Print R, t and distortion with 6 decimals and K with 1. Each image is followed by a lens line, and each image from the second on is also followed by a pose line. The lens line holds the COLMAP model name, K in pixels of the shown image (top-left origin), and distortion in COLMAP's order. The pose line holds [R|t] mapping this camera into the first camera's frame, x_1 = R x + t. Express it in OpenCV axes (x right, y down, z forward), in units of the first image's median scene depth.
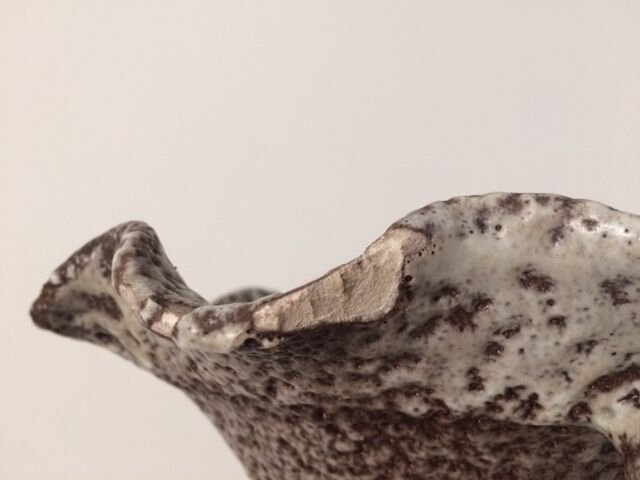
lens RADIAL K [[546.6, 0, 317.0], [0, 546.6, 240.4], [0, 0, 1]] dist [0.005586, -0.003173]
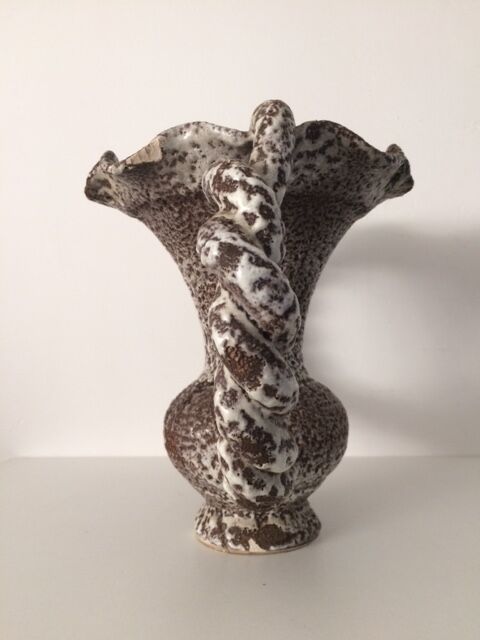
lens RADIAL K [[546.6, 0, 242.1], [0, 546.6, 318.1], [0, 0, 1]] dist [0.005586, -0.003173]
pose [[0.965692, -0.050960, -0.254642, 1.604036], [0.087035, 0.987358, 0.132475, 0.776549], [0.244672, -0.150093, 0.957918, -2.728827]]
